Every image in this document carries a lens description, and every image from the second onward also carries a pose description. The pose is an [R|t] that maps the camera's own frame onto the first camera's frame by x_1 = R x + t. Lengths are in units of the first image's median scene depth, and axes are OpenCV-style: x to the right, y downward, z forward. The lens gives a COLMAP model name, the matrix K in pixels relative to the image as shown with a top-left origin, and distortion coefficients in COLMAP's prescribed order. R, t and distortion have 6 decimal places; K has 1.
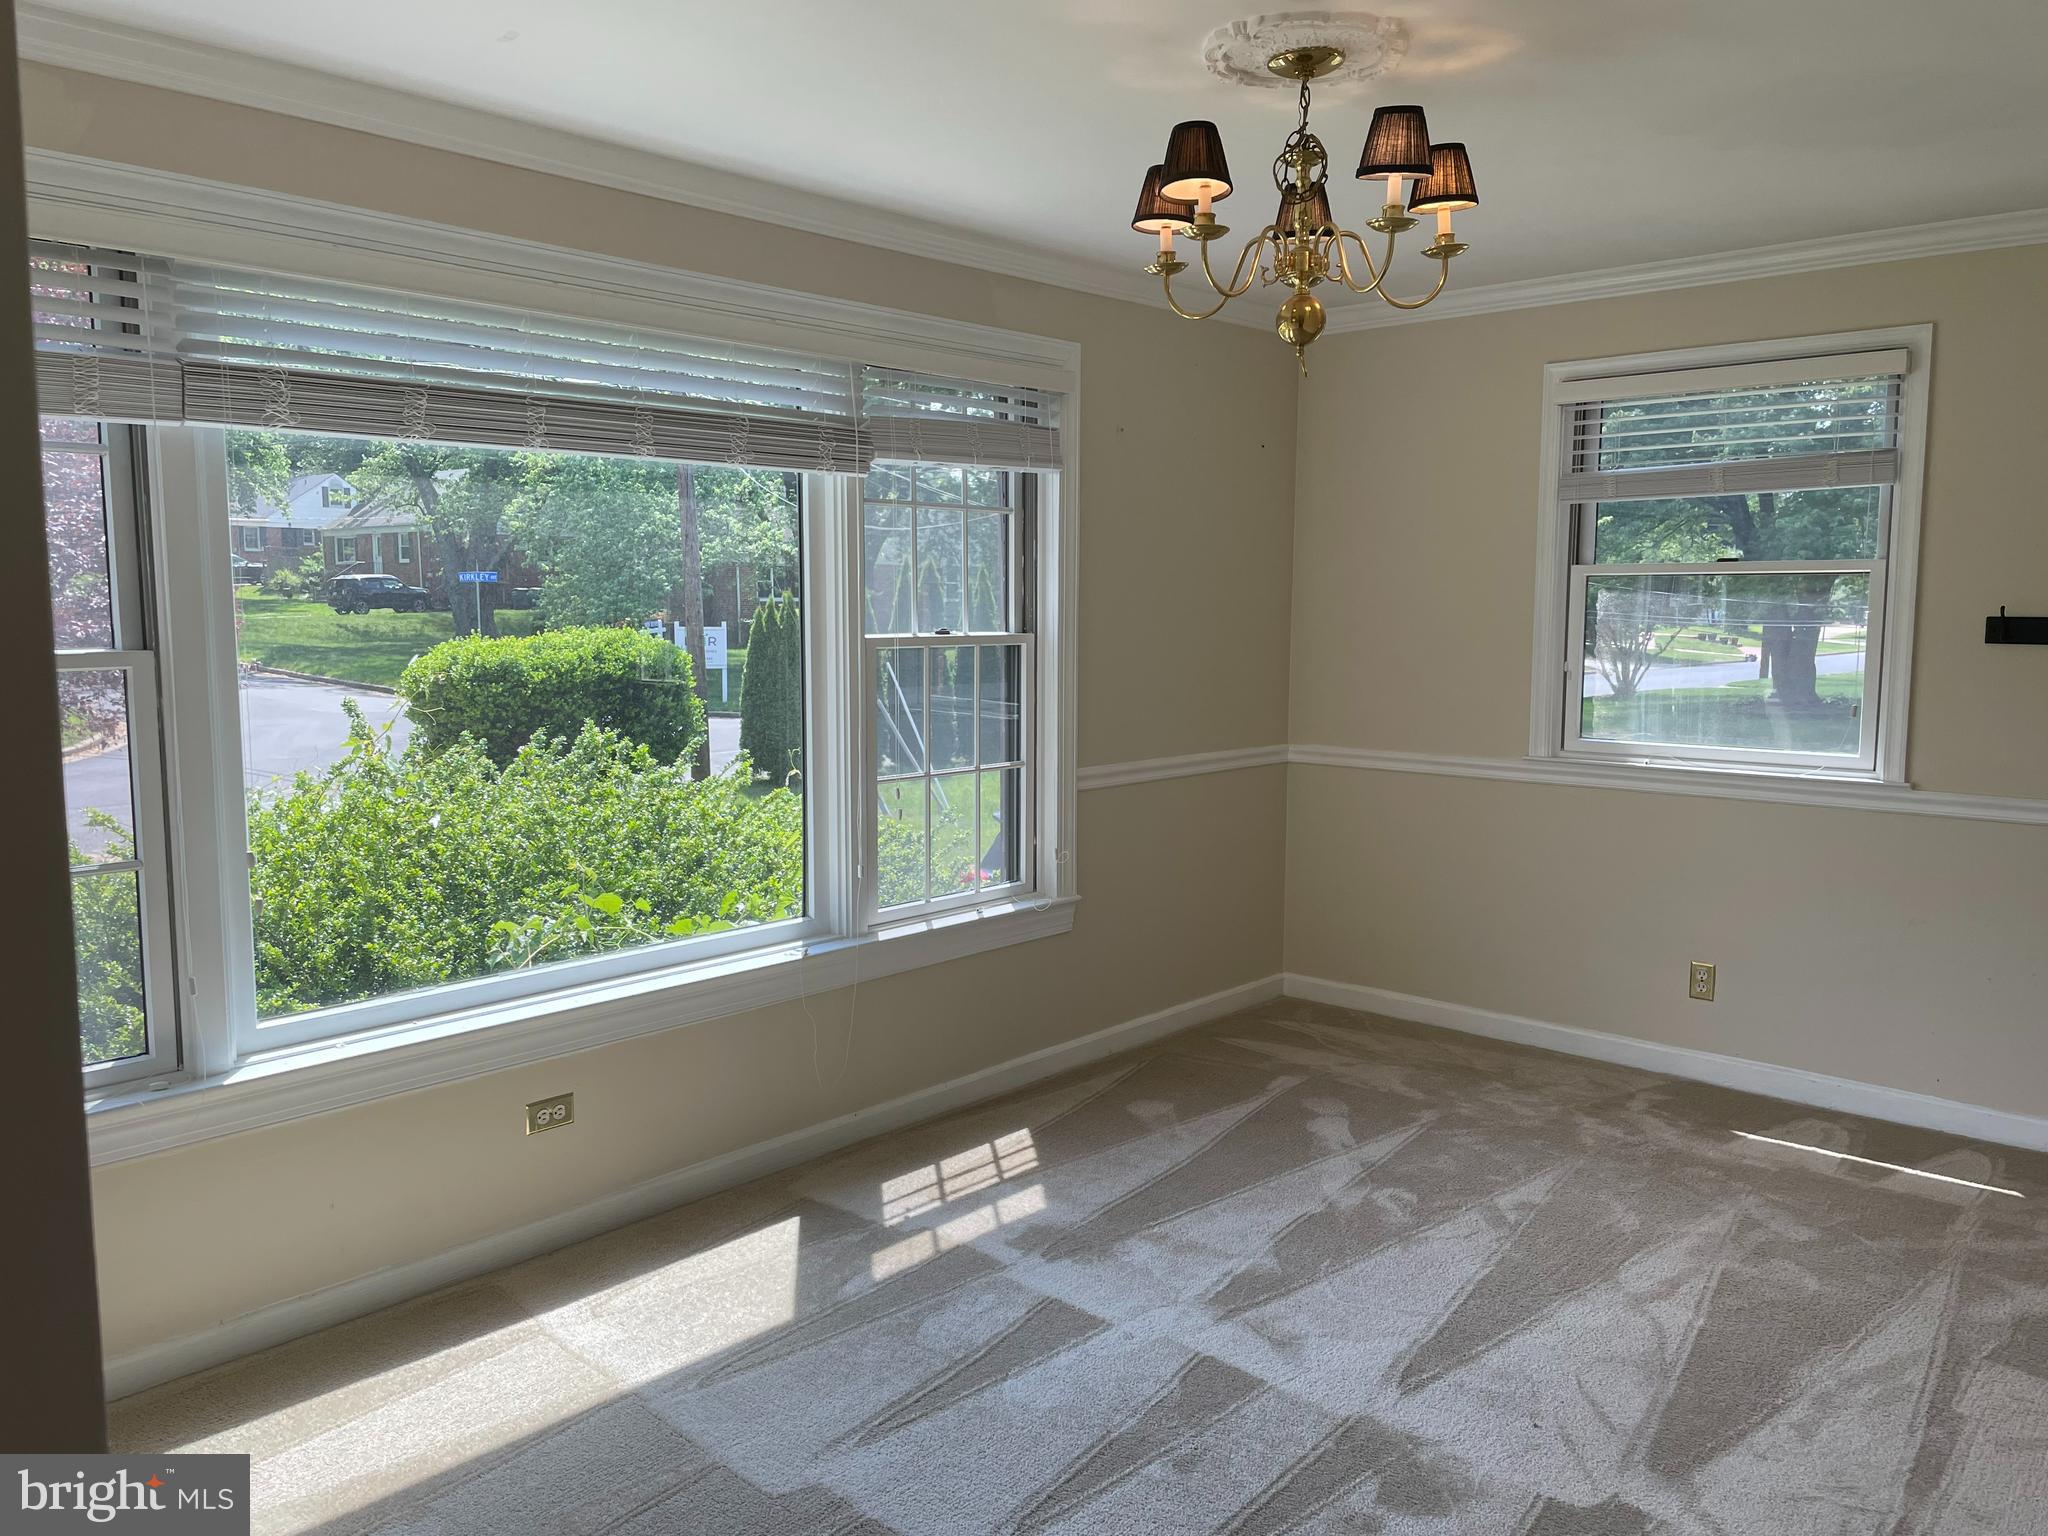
lens RADIAL K [[1562.4, 0, 1017.7], [0, 1562.4, 752.8], [0, 0, 1]] dist [0.094599, -0.136740]
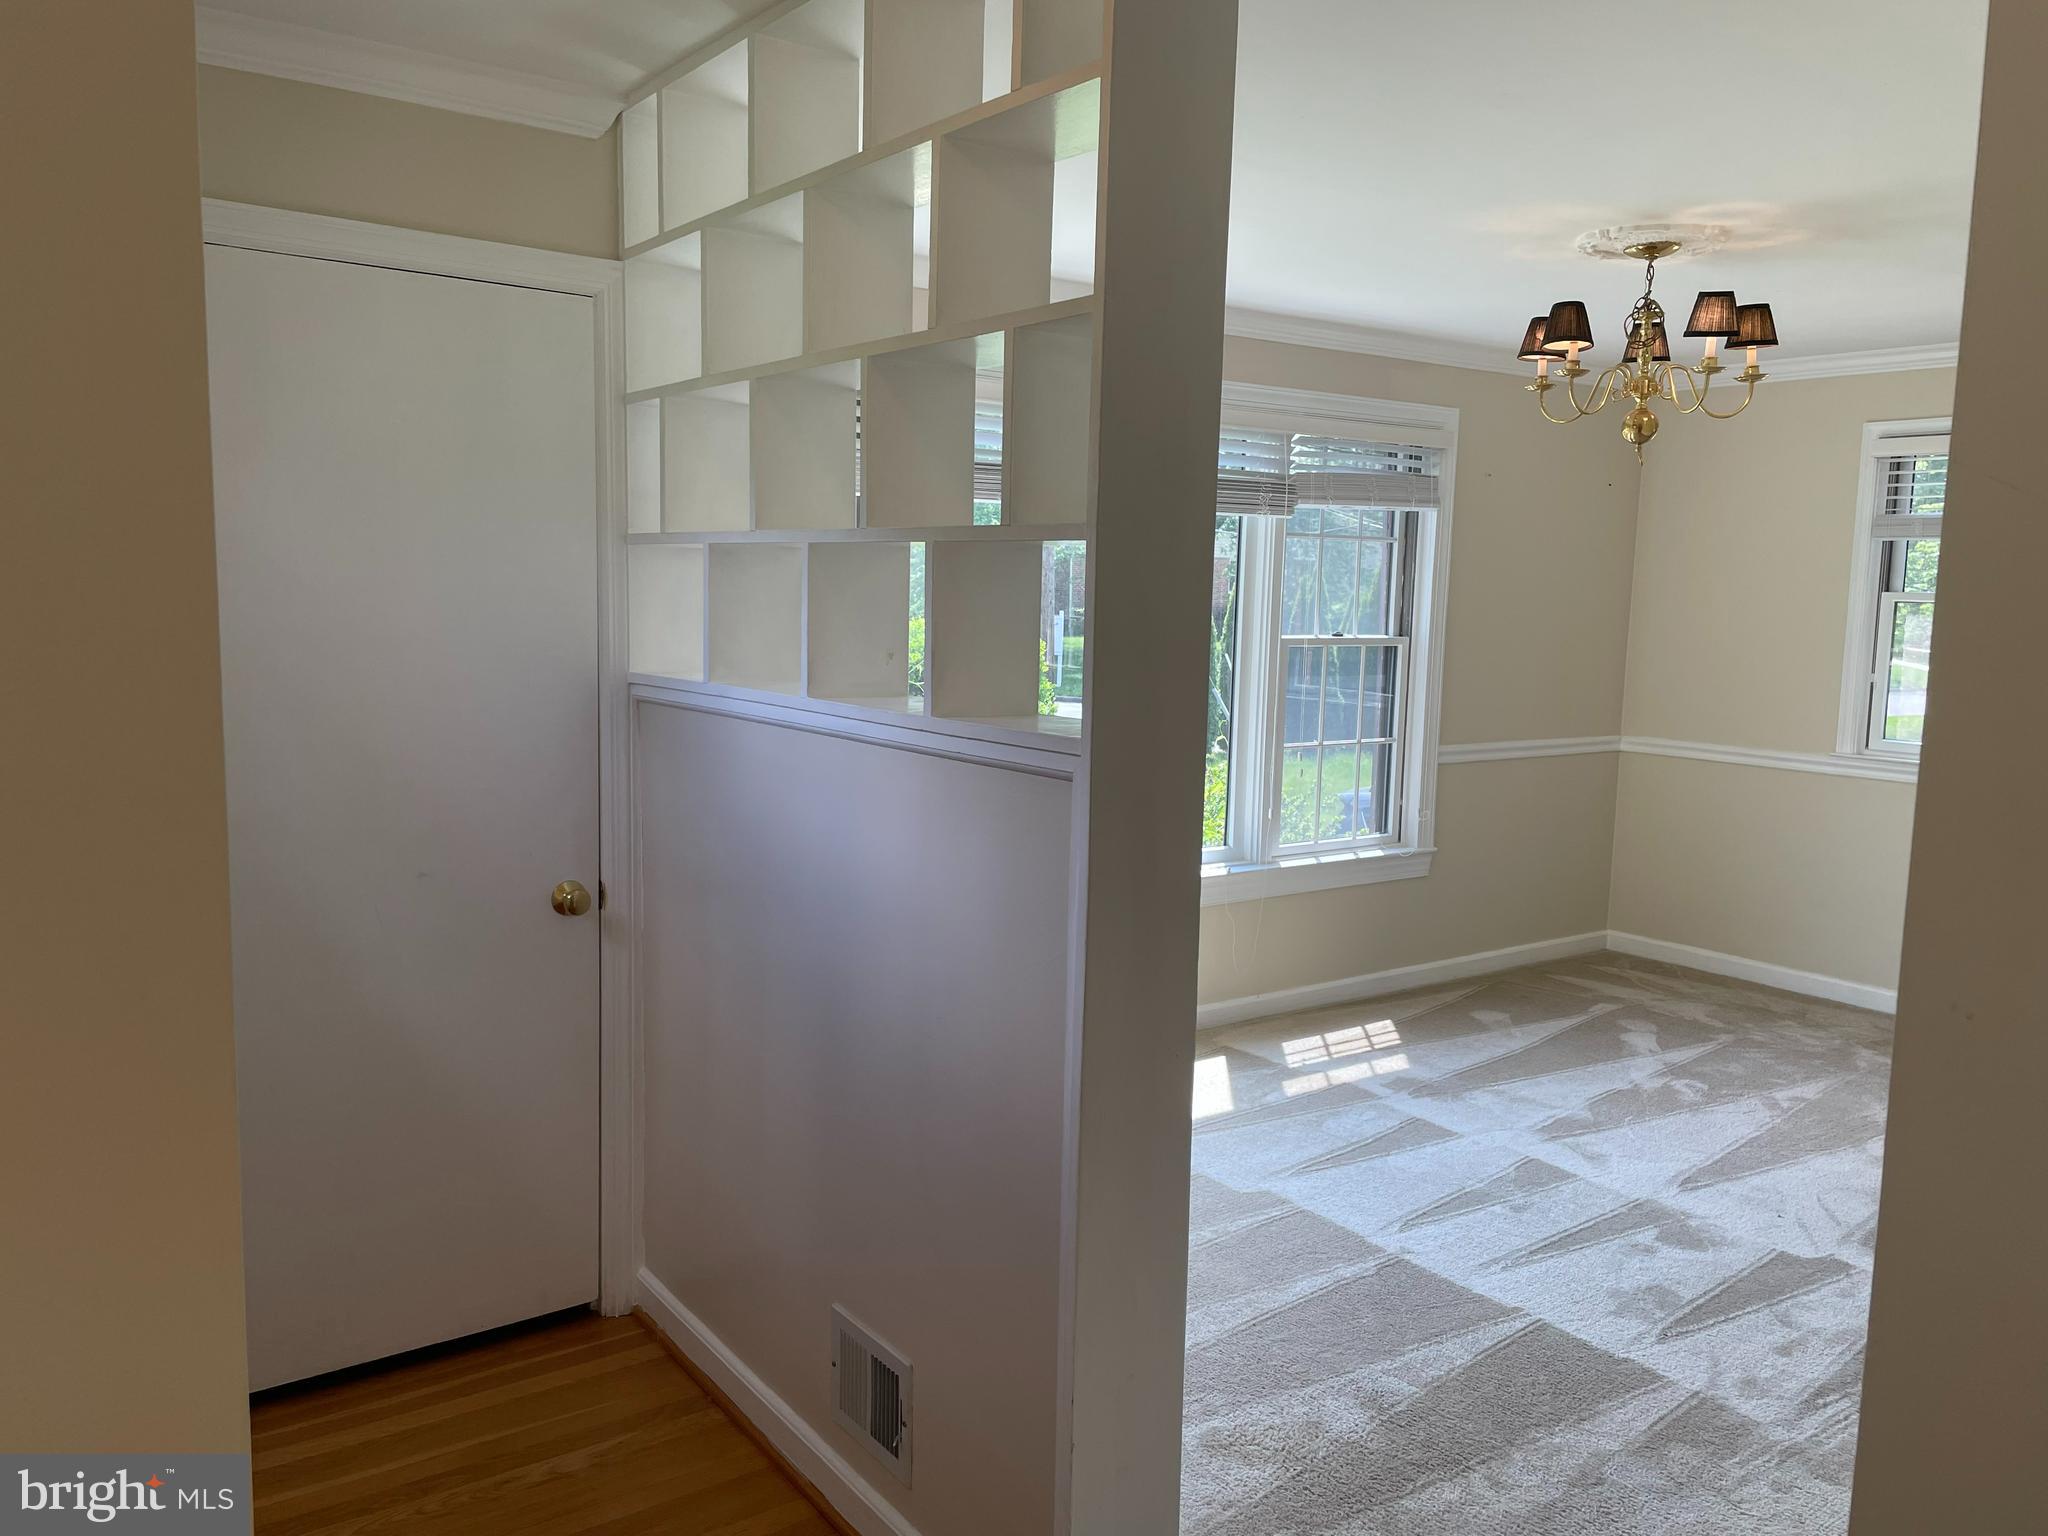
lens RADIAL K [[1562.4, 0, 1017.7], [0, 1562.4, 752.8], [0, 0, 1]] dist [0.094599, -0.136740]
pose [[0.979709, 0.044181, -0.195495, -0.056674], [-0.042964, 0.999022, 0.010464, 0.020607], [0.195766, -0.001853, 0.980649, -0.370397]]
